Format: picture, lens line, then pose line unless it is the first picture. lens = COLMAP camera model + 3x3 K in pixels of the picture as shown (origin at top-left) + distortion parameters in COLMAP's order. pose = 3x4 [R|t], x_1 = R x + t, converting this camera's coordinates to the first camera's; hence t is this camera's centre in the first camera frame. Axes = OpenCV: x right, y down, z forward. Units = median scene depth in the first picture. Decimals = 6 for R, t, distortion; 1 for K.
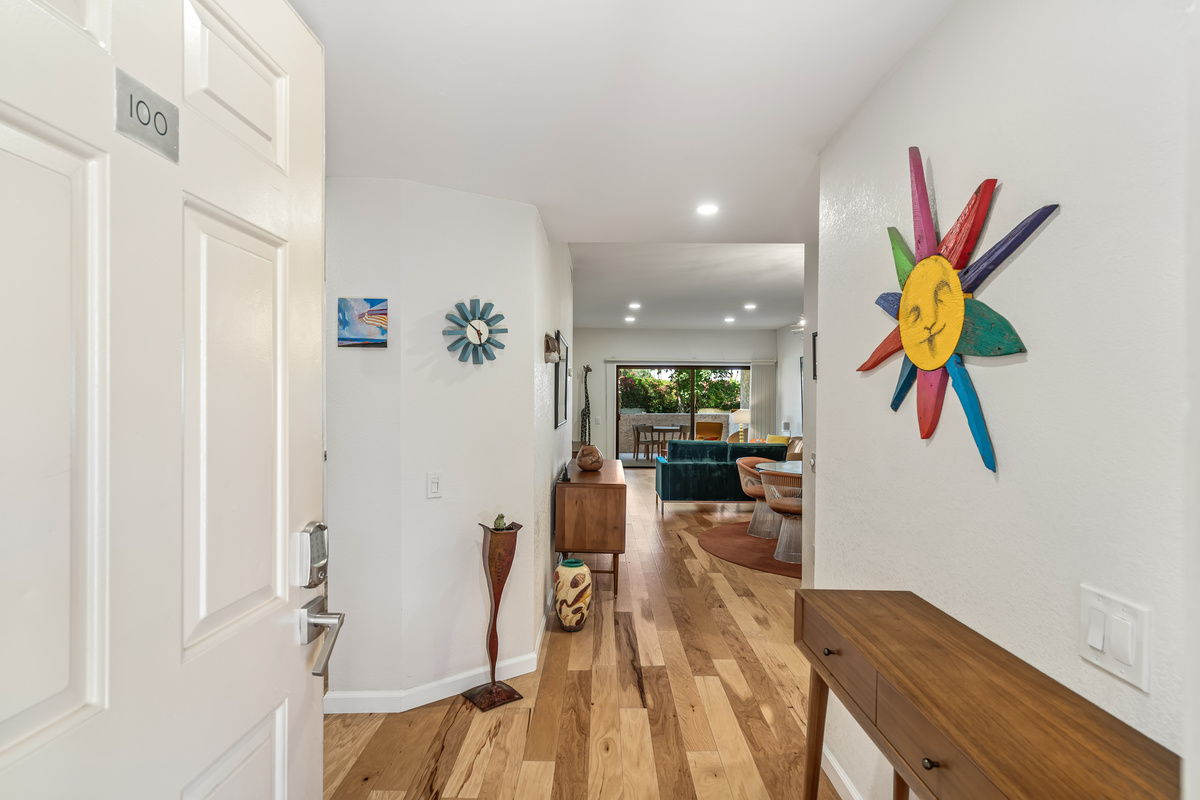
lens RADIAL K [[598.3, 0, 596.6], [0, 598.3, 405.3], [0, 0, 1]] dist [0.002866, 0.001049]
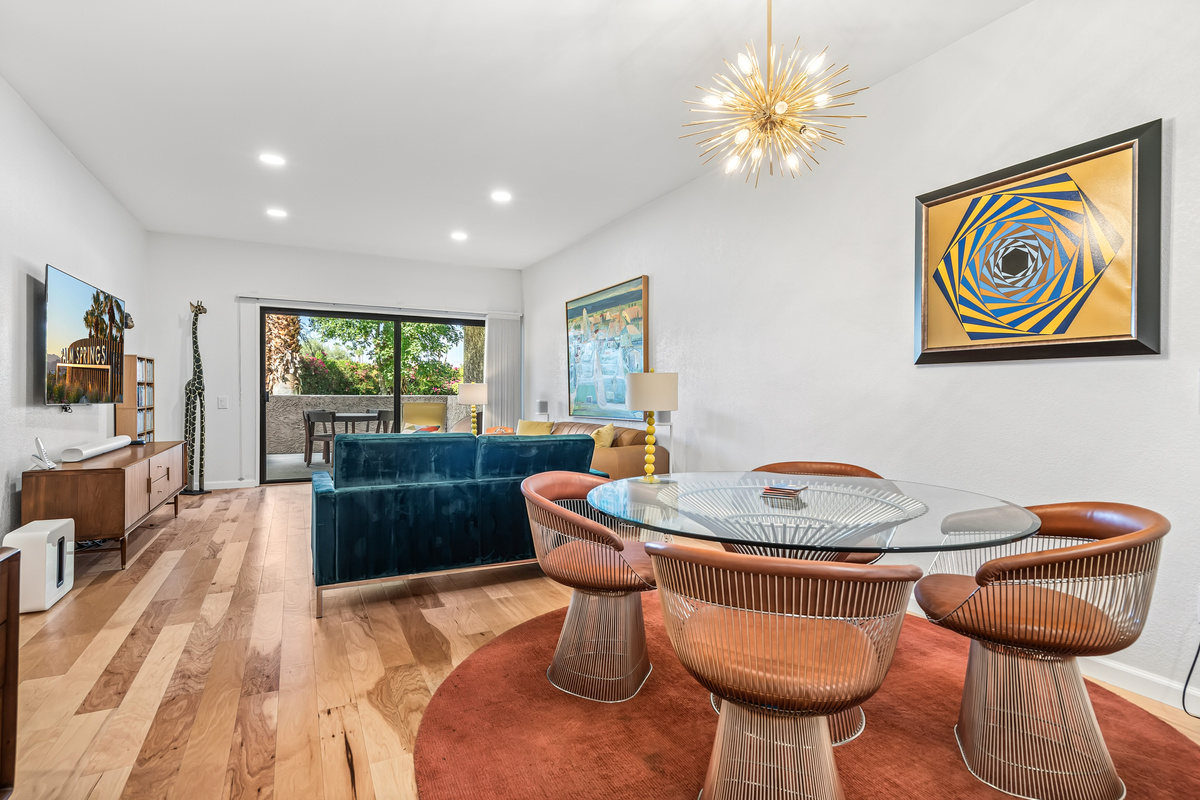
lens RADIAL K [[598.3, 0, 594.7], [0, 598.3, 394.7], [0, 0, 1]] dist [0.002866, 0.001049]
pose [[0.888489, -0.001165, 0.458896, 0.072790], [0.001564, 0.999999, -0.000489, 0.025292], [-0.458895, 0.001152, 0.888490, 0.448307]]
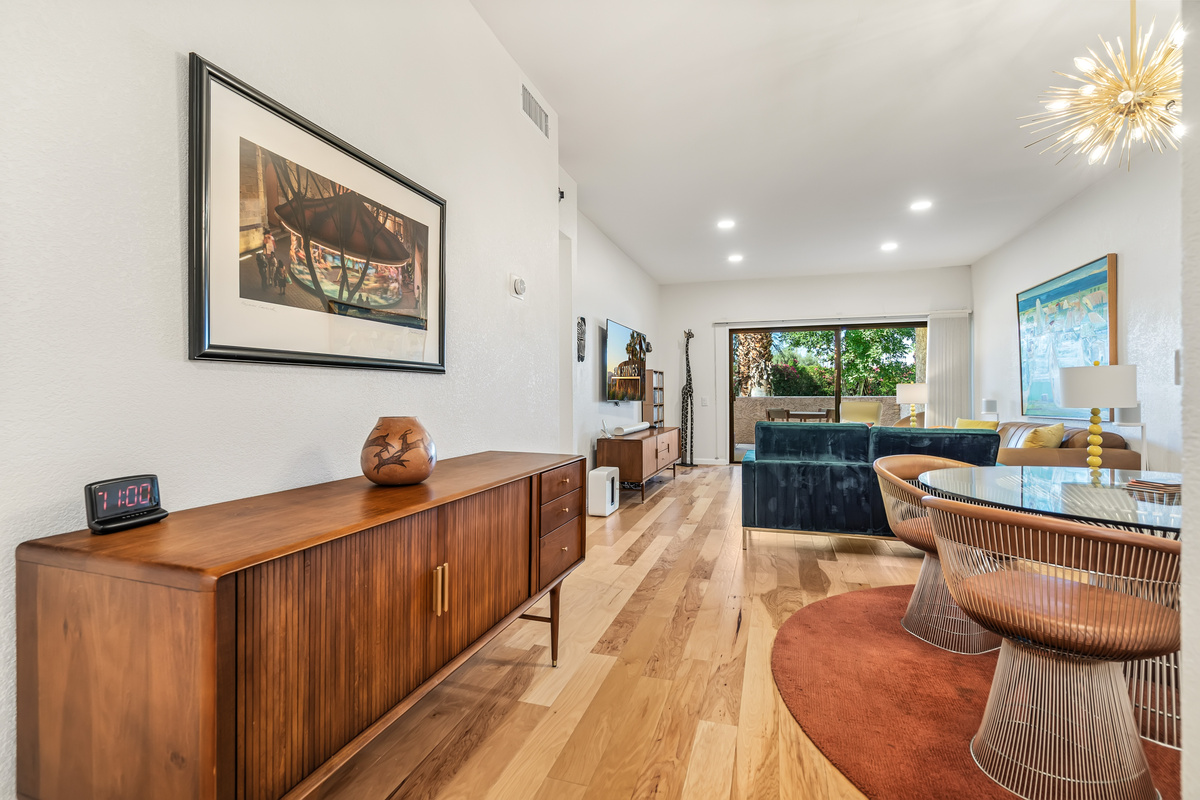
lens RADIAL K [[553.2, 0, 592.8], [0, 553.2, 397.4], [0, 0, 1]] dist [0.000579, -0.000903]
pose [[0.953331, -0.007167, -0.301841, 0.106747], [0.006330, 0.999973, -0.003754, 0.029435], [0.301860, 0.001668, 0.953351, 0.362978]]
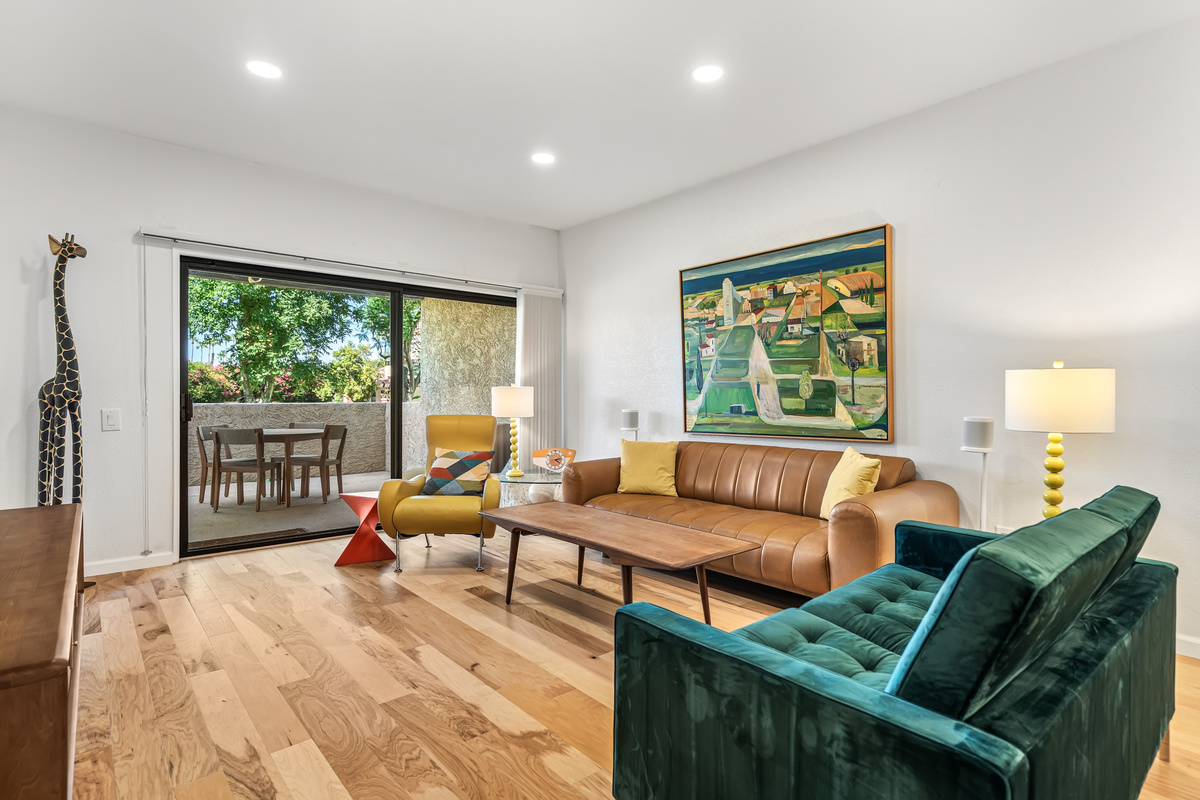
lens RADIAL K [[598.3, 0, 596.2], [0, 598.3, 397.9], [0, 0, 1]] dist [0.002866, 0.001049]
pose [[0.751887, -0.004603, 0.659276, -0.018934], [0.005838, 0.999983, 0.000325, 0.020243], [-0.659267, 0.003605, 0.751901, 0.785678]]
